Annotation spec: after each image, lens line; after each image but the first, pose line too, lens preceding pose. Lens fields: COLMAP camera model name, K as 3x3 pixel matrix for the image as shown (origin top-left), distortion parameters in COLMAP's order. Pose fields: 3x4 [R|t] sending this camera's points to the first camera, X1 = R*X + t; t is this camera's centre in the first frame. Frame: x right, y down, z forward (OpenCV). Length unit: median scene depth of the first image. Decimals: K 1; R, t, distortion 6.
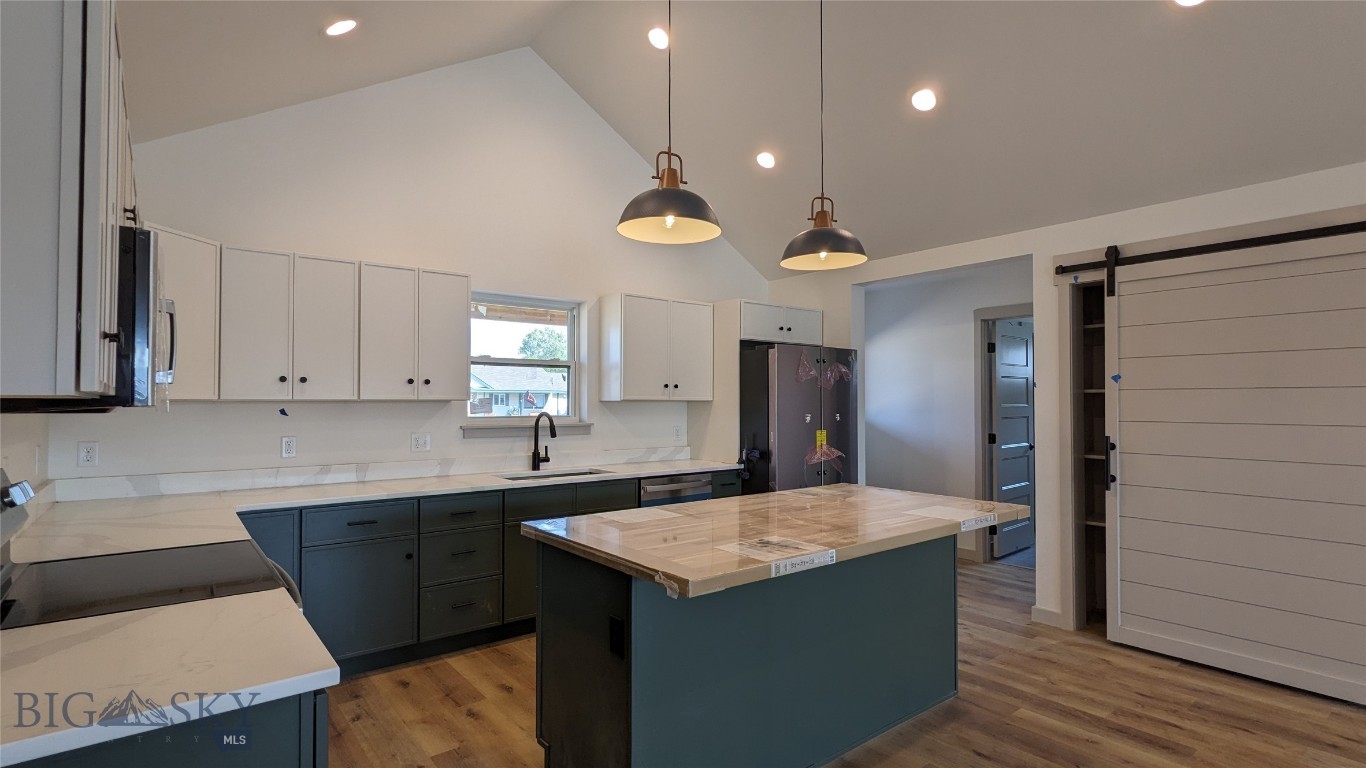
lens RADIAL K [[656.7, 0, 685.9], [0, 656.7, 390.8], [0, 0, 1]] dist [0.003337, 0.000282]
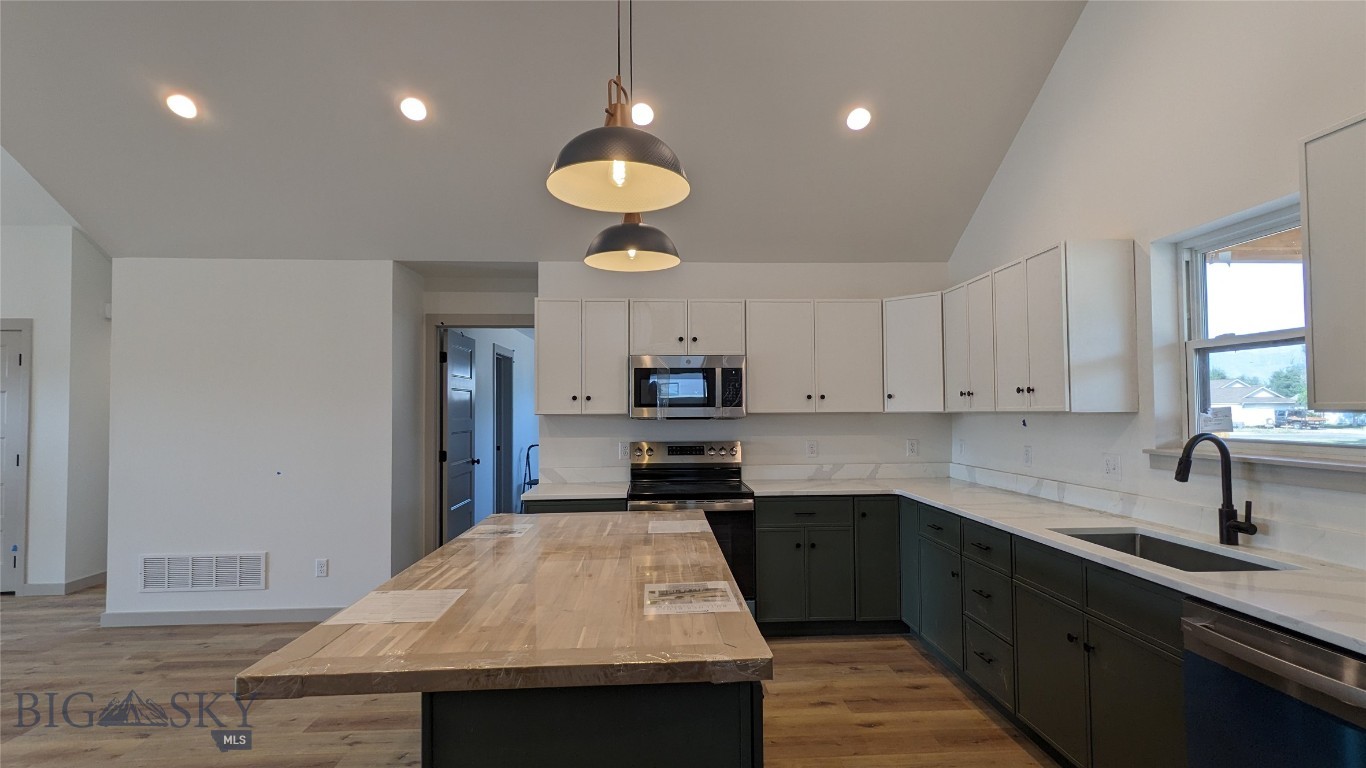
lens RADIAL K [[656.7, 0, 698.5], [0, 656.7, 394.5], [0, 0, 1]] dist [0.003337, 0.000282]
pose [[-0.562324, -0.019638, -0.826684, 0.521624], [0.017477, 0.999212, -0.035625, 0.014622], [0.826732, -0.034480, -0.561538, 1.095724]]
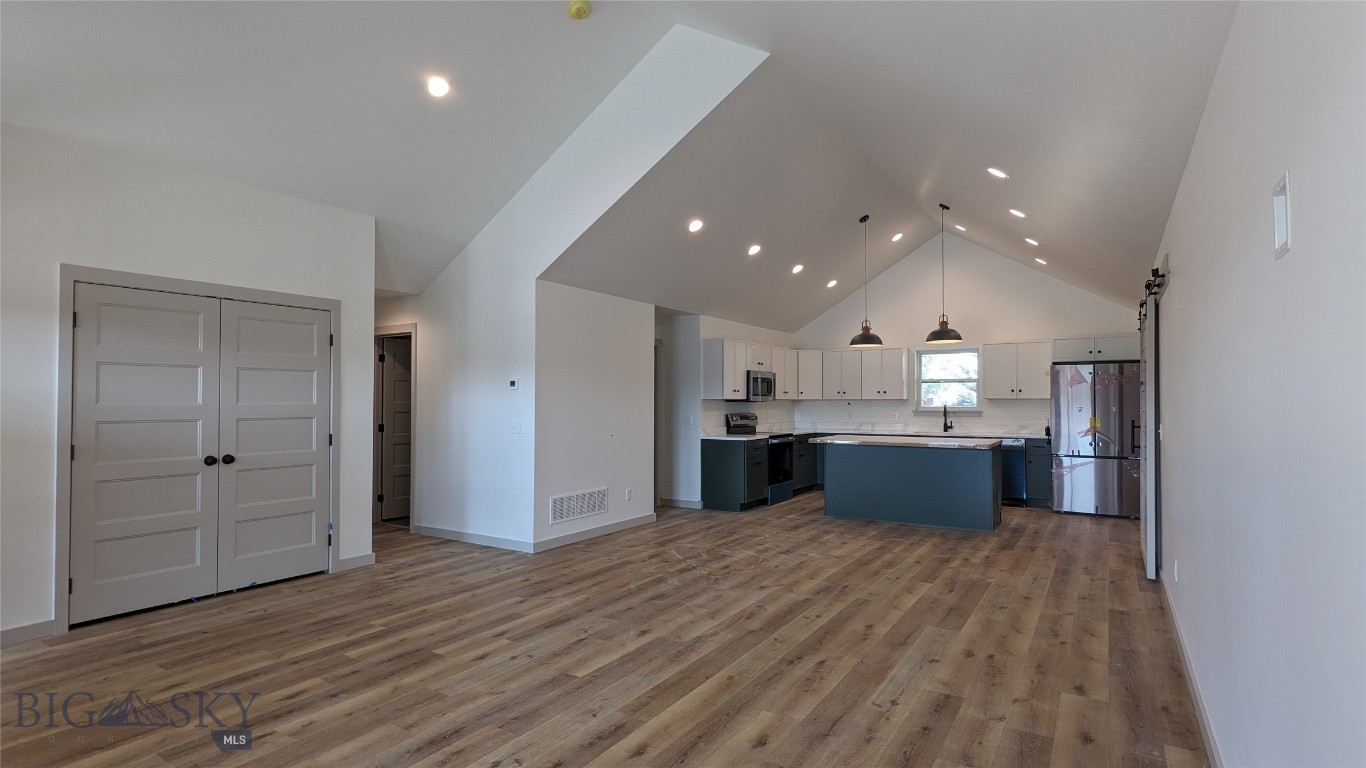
lens RADIAL K [[656.7, 0, 695.0], [0, 656.7, 388.2], [0, 0, 1]] dist [0.003337, 0.000282]
pose [[0.345554, -0.021272, -0.938158, 1.708134], [0.014307, 0.999746, -0.017399, 0.005193], [0.938290, -0.007410, 0.345771, -0.562282]]
